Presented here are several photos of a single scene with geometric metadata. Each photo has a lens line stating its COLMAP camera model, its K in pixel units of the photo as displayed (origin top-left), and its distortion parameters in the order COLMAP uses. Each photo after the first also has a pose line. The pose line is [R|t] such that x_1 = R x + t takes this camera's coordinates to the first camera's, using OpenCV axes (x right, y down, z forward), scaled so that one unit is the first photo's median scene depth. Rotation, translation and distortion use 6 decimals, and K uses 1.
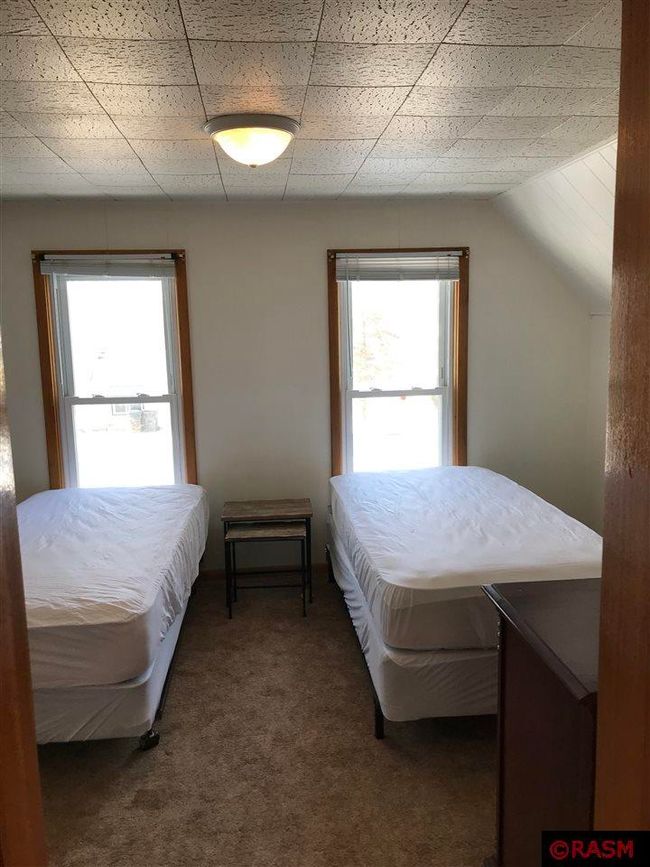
lens RADIAL K [[720.4, 0, 325.0], [0, 720.4, 433.5], [0, 0, 1]] dist [0.013993, -0.005750]
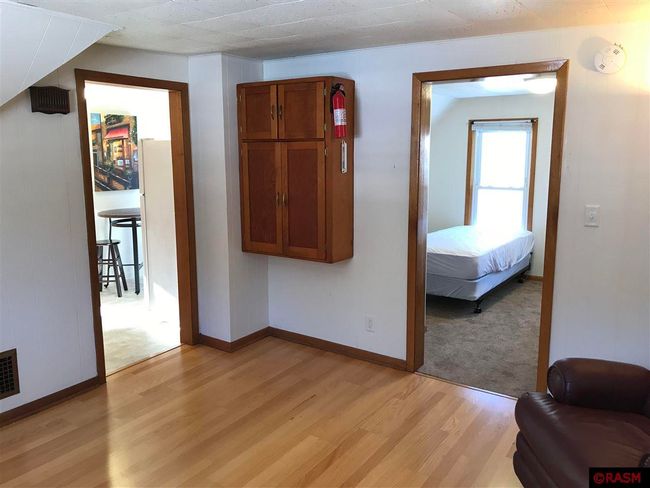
lens RADIAL K [[540.1, 0, 325.0], [0, 540.1, 244.0], [0, 0, 1]] dist [0.013993, -0.005750]
pose [[0.773993, 0.123935, -0.620946, 0.350309], [-0.106275, 0.992173, 0.065560, 0.070918], [0.624211, 0.015248, 0.781107, -0.608213]]
